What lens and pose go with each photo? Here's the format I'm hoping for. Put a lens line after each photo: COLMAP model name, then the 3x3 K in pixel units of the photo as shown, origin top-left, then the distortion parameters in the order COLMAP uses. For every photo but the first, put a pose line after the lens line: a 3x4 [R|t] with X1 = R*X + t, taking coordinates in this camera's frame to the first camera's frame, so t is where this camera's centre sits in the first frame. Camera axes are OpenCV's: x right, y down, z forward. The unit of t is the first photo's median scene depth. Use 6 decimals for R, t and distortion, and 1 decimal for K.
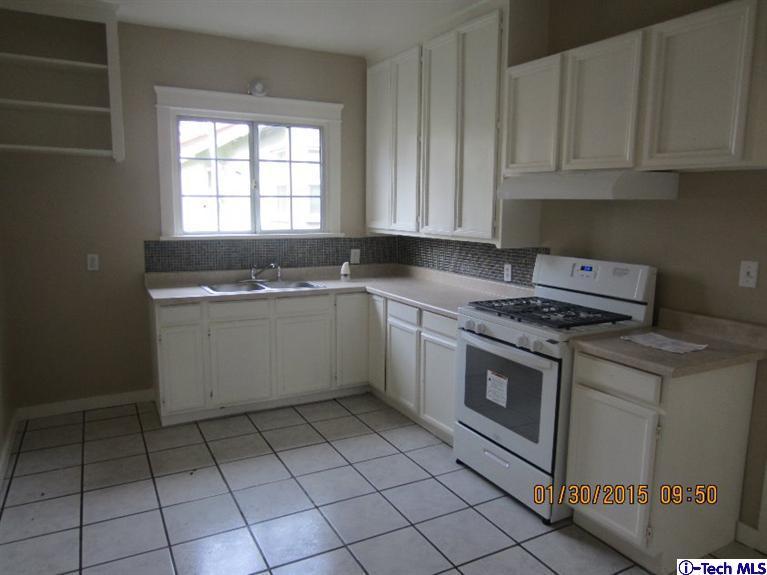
lens RADIAL K [[546.6, 0, 383.5], [0, 546.6, 287.5], [0, 0, 1]] dist [-0.028500, 0.007181]
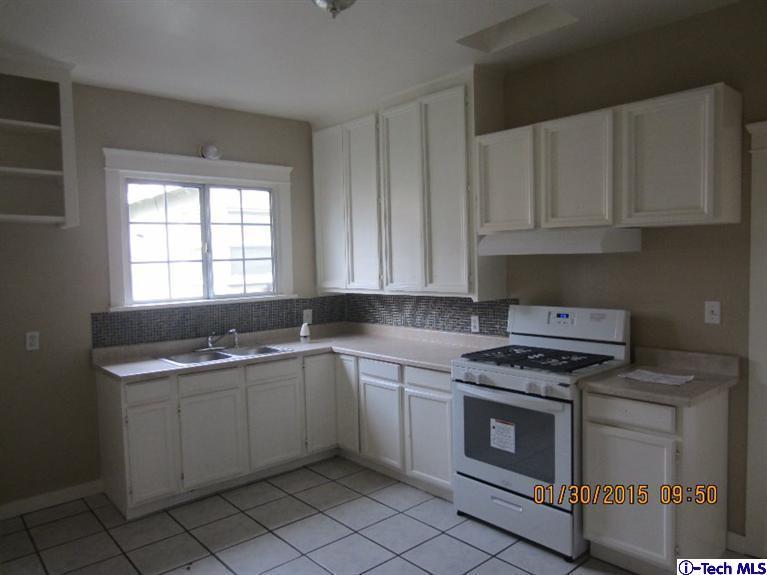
lens RADIAL K [[546.6, 0, 383.5], [0, 546.6, 287.5], [0, 0, 1]] dist [-0.028500, 0.007181]
pose [[0.972793, -0.046662, 0.226927, -0.189712], [0.069149, 0.993339, -0.092173, -0.012687], [-0.221115, 0.105358, 0.969540, 0.008237]]
